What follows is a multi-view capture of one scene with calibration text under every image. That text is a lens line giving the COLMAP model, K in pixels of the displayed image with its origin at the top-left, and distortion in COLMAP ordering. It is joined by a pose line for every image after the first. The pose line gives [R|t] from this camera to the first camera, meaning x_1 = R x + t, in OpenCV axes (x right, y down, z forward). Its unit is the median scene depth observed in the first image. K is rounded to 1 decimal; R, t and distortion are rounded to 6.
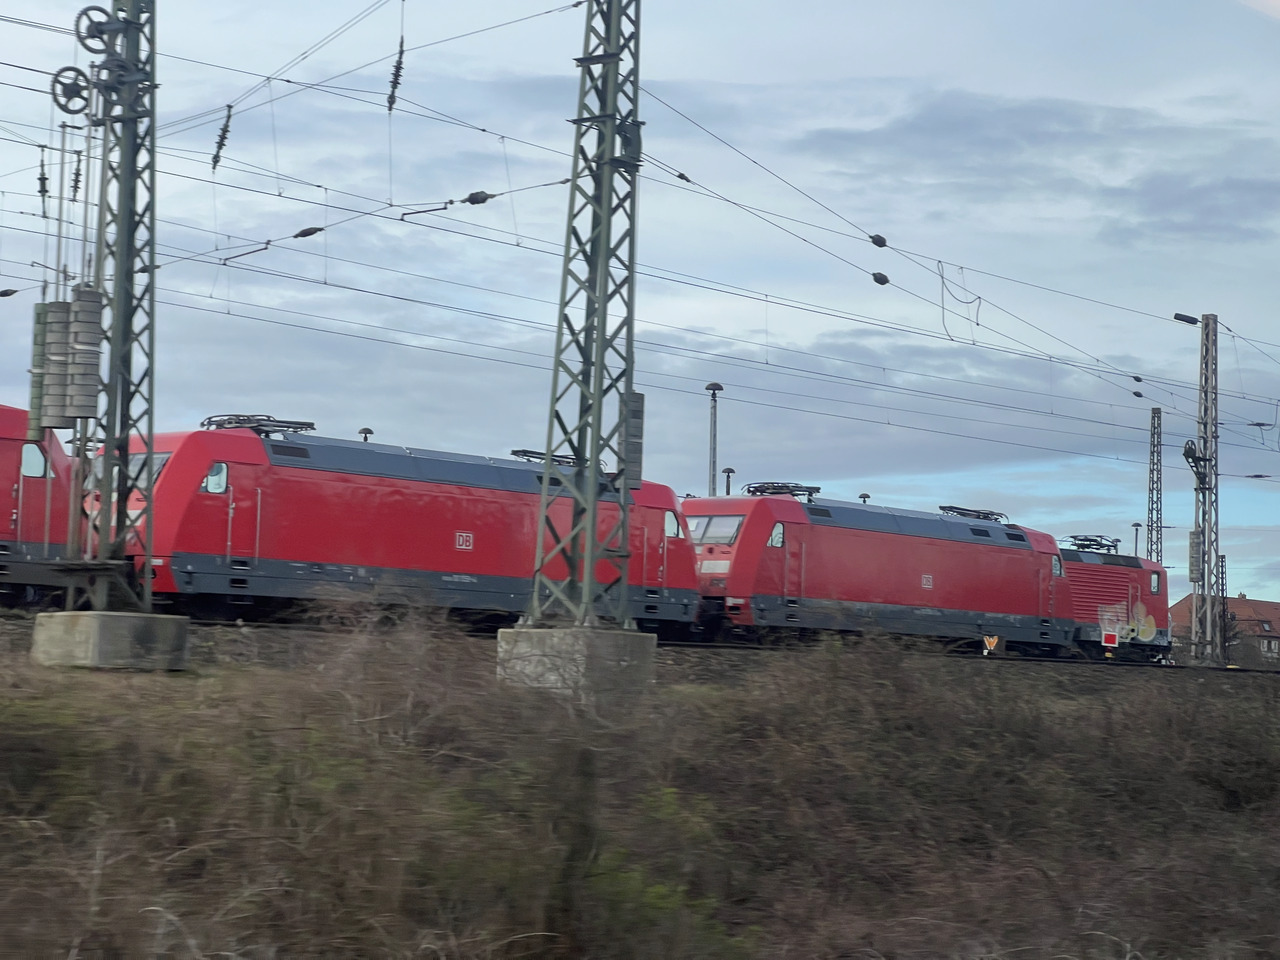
lens RADIAL K [[2859.8, 0, 641.0], [0, 2859.8, 488.0], [0, 0, 1]] dist [0.158389, 0.000000]
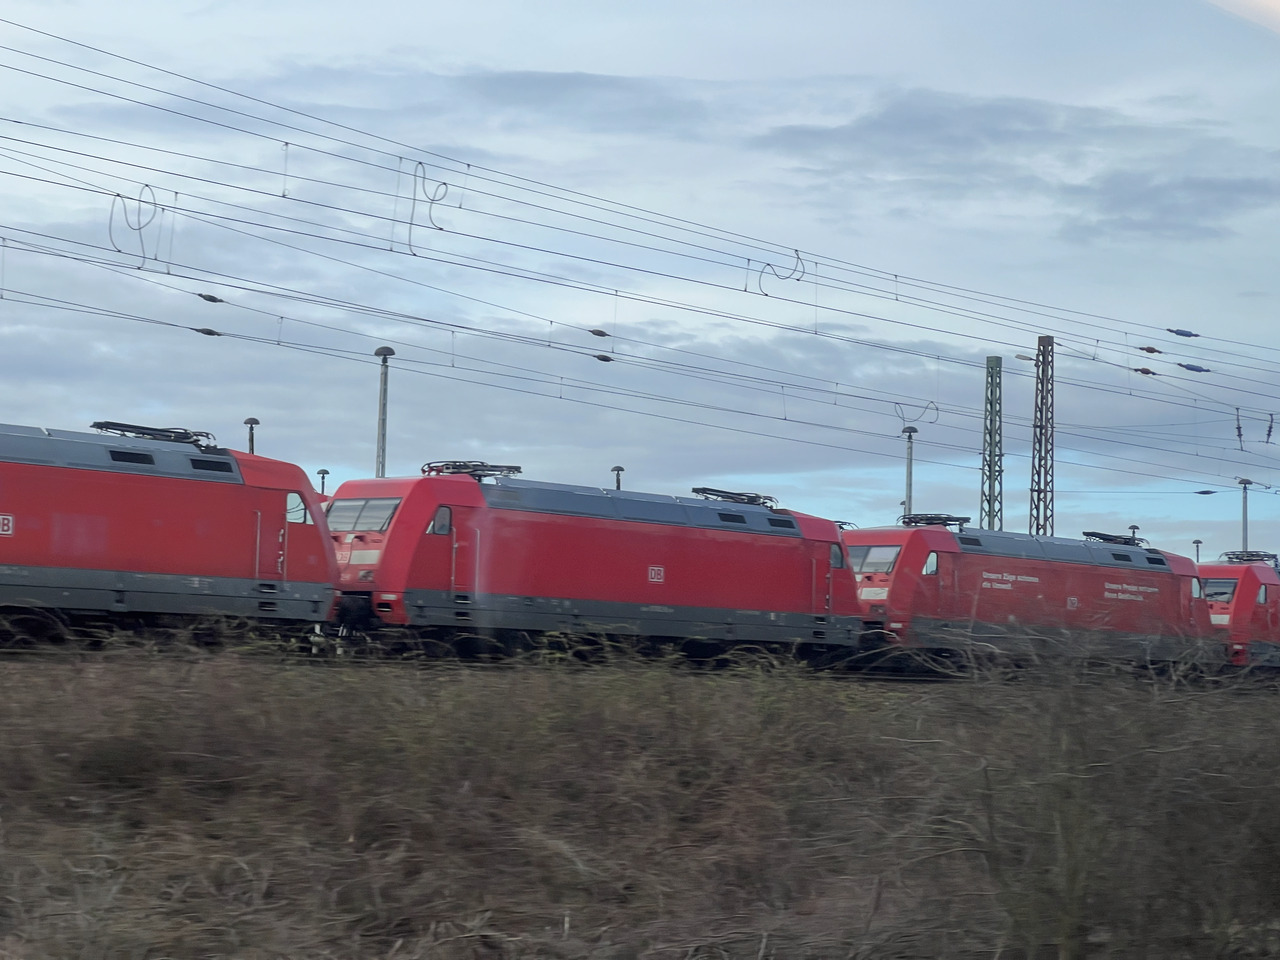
lens RADIAL K [[2859.8, 0, 629.1], [0, 2859.8, 502.0], [0, 0, 1]] dist [0.158389, 0.000000]
pose [[0.999870, 0.005394, 0.015197, -0.210286], [-0.005520, 0.999951, 0.008241, -0.026586], [-0.015151, -0.008324, 0.999851, -0.249332]]
